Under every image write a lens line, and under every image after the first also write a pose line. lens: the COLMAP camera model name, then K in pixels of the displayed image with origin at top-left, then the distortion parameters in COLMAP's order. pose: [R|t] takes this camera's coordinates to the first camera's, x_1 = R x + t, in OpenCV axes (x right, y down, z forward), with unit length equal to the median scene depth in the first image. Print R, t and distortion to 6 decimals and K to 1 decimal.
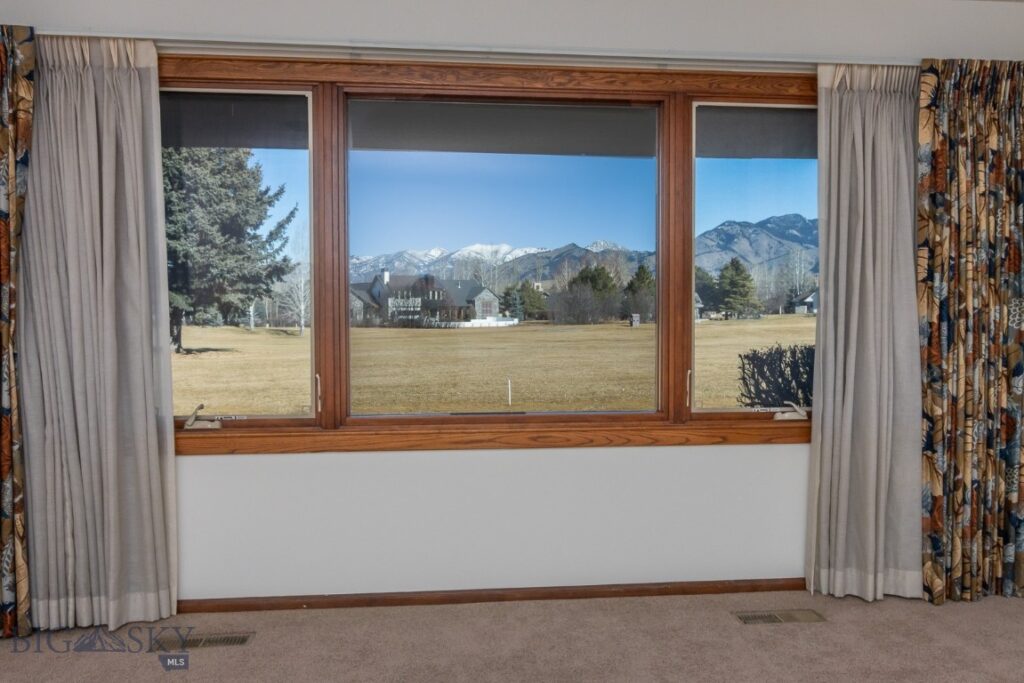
lens RADIAL K [[864.0, 0, 512.2], [0, 864.0, 331.8], [0, 0, 1]] dist [0.001565, 0.002102]
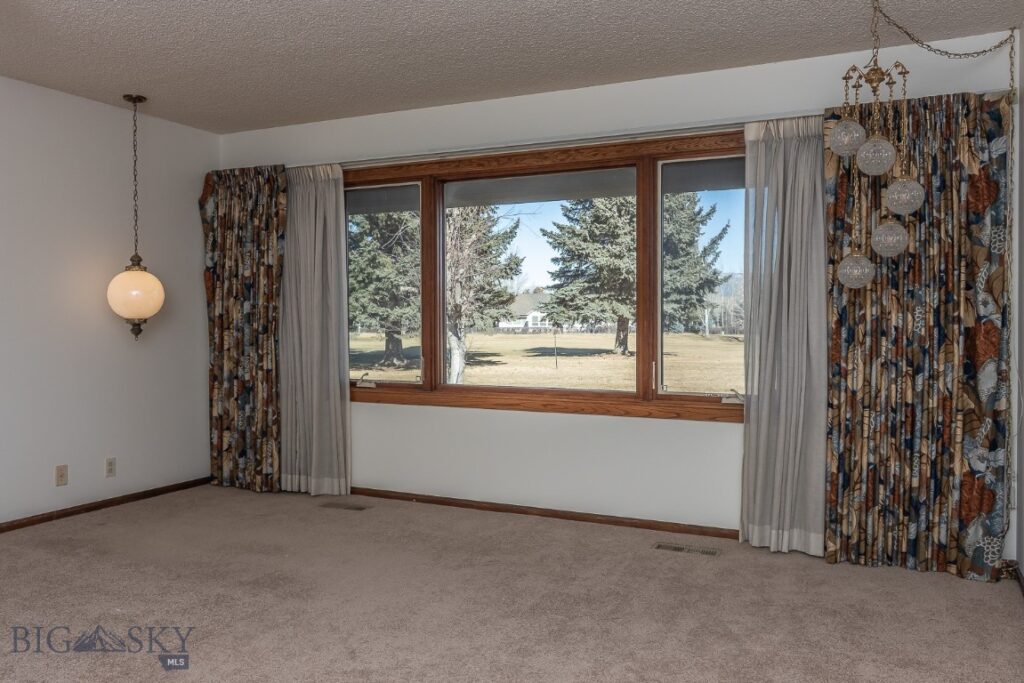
lens RADIAL K [[824.0, 0, 511.3], [0, 824.0, 331.2], [0, 0, 1]] dist [0.001269, 0.001567]
pose [[0.842335, 0.009349, -0.538874, 0.723796], [-0.014740, 0.999875, -0.005695, 0.007728], [0.538753, 0.012740, 0.842367, -0.198981]]
